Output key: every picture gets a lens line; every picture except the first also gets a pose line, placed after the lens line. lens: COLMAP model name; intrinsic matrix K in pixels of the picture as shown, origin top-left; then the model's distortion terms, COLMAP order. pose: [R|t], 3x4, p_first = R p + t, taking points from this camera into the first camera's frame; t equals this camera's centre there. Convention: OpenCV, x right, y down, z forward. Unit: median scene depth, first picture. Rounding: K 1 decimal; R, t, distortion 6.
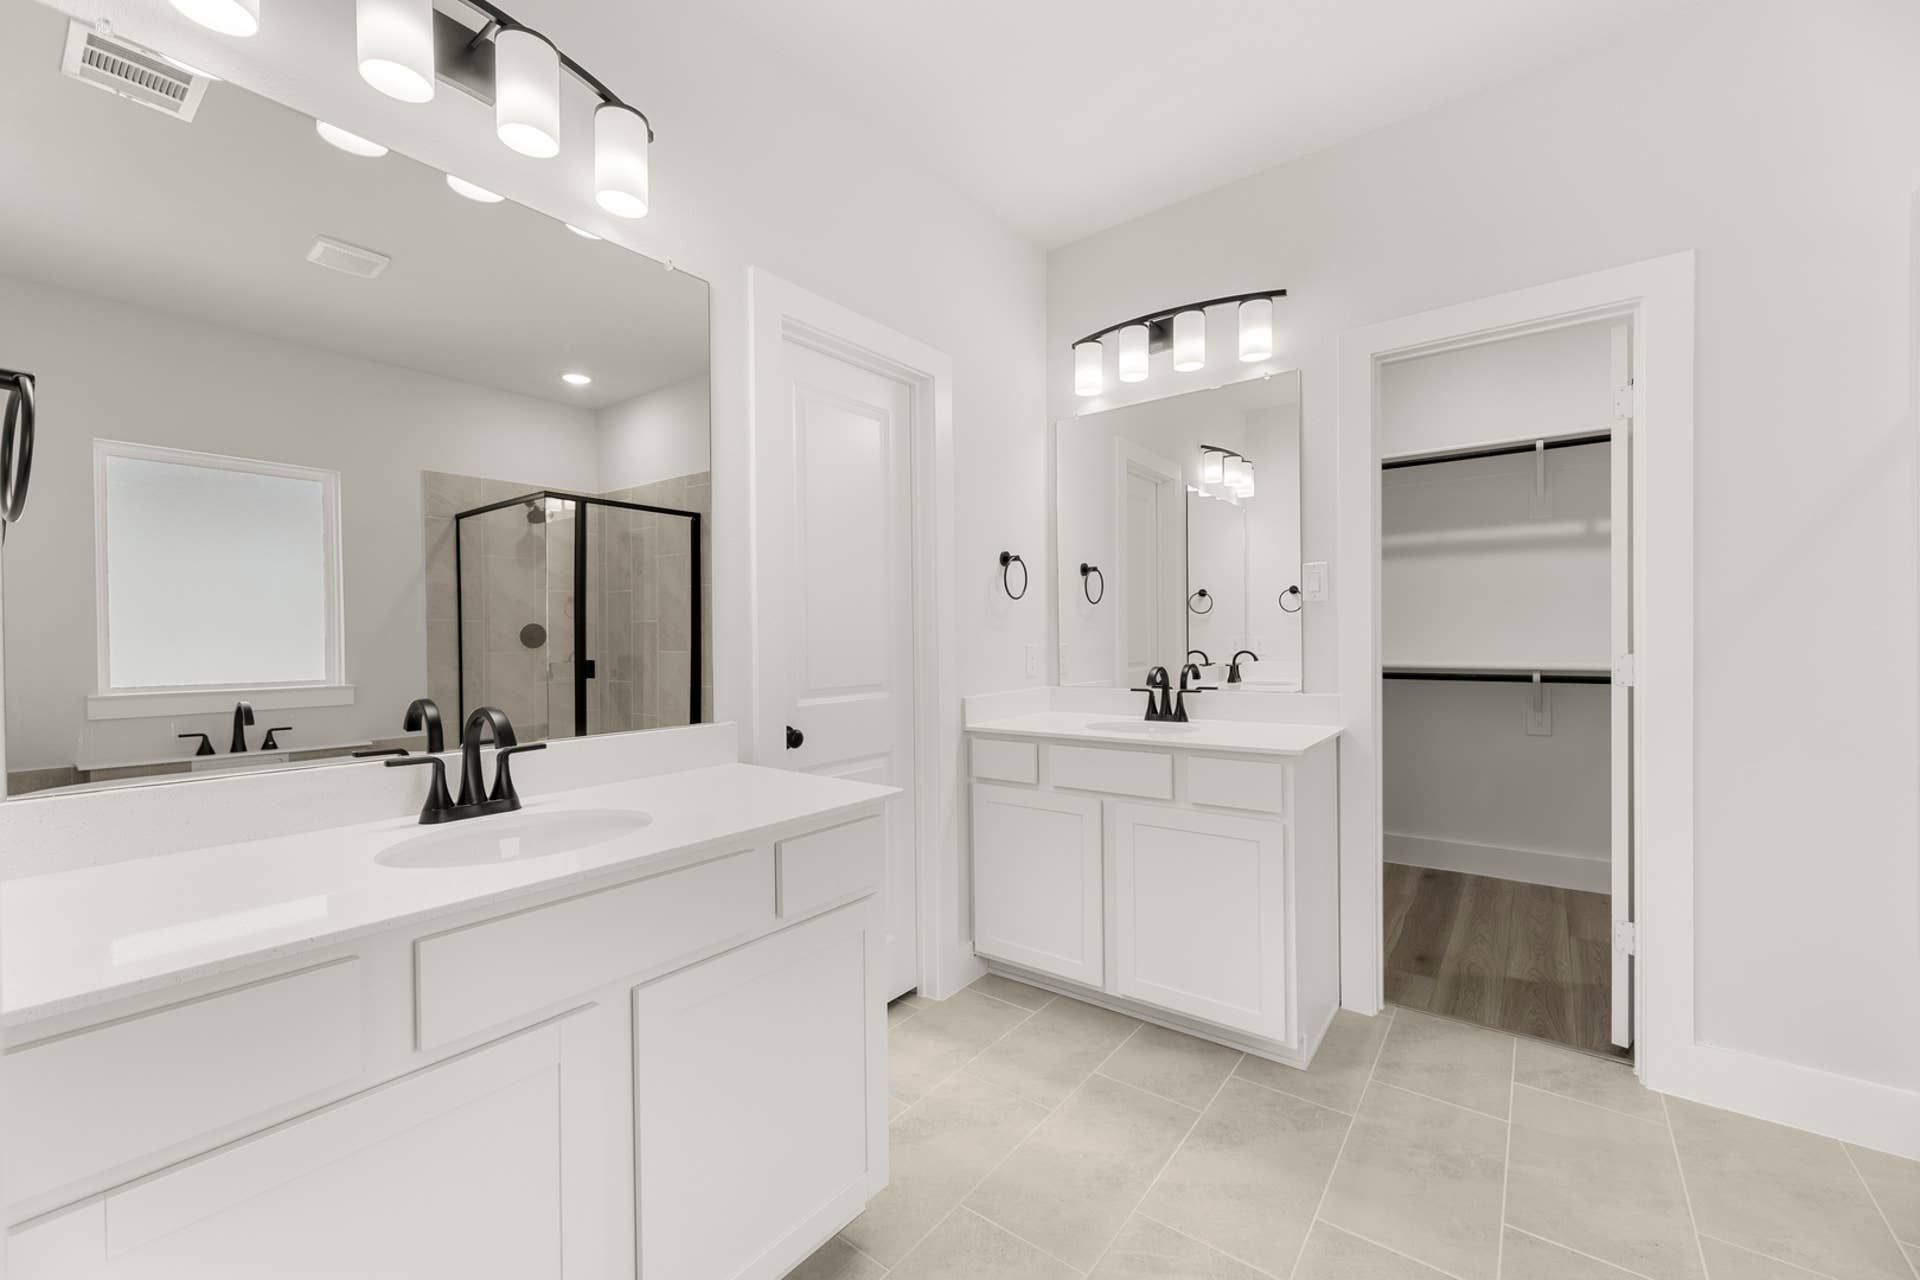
lens RADIAL K [[763.7, 0, 961.8], [0, 763.7, 645.5], [0, 0, 1]] dist [0.000551, 0.000045]
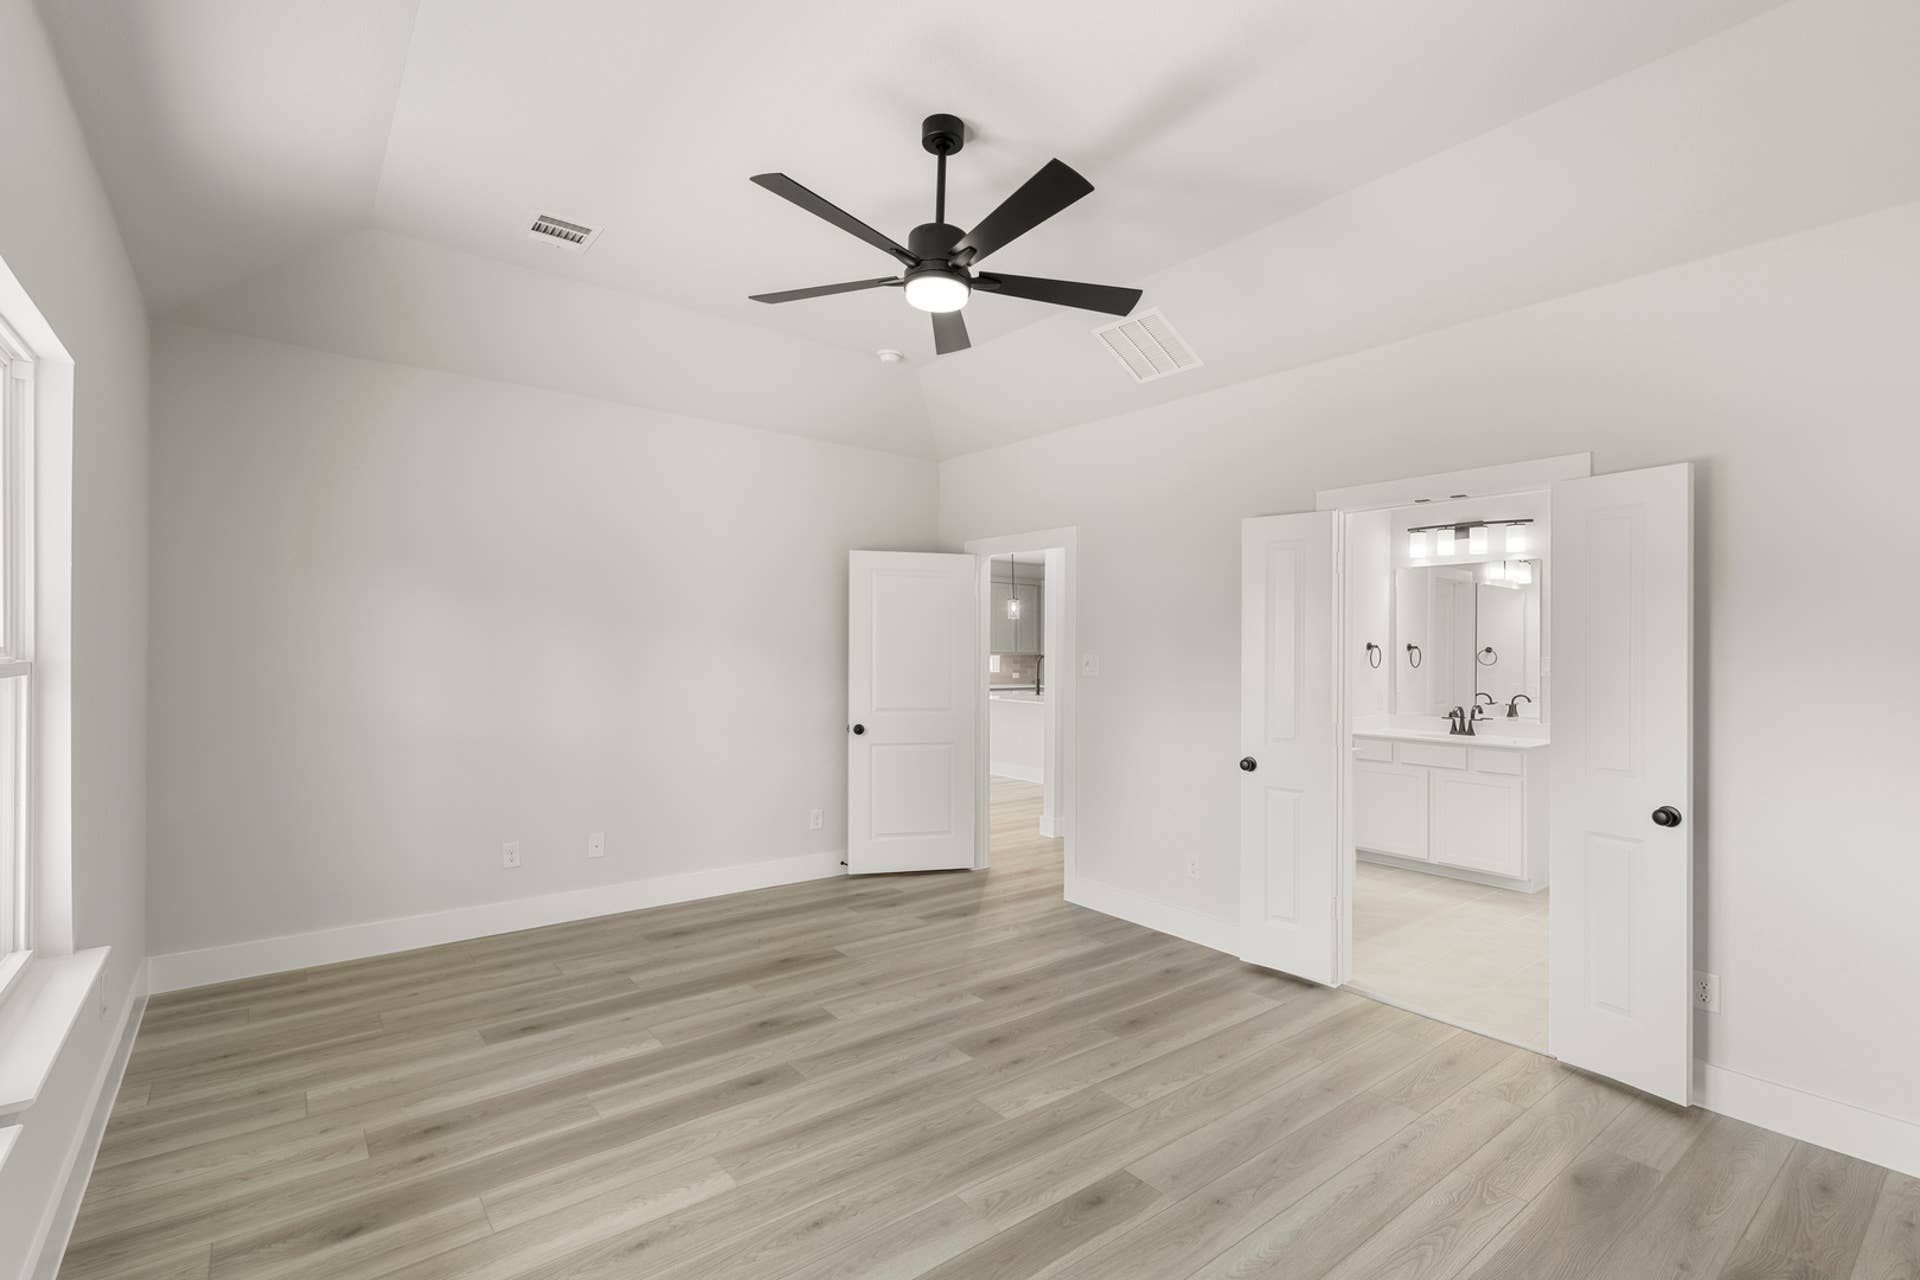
lens RADIAL K [[873.1, 0, 952.2], [0, 873.1, 632.2], [0, 0, 1]] dist [0.000601, 0.000097]
pose [[0.967587, 0.021115, -0.251655, -0.414947], [-0.028279, 0.999290, -0.024885, -0.066433], [0.250951, 0.031195, 0.967497, -1.415052]]
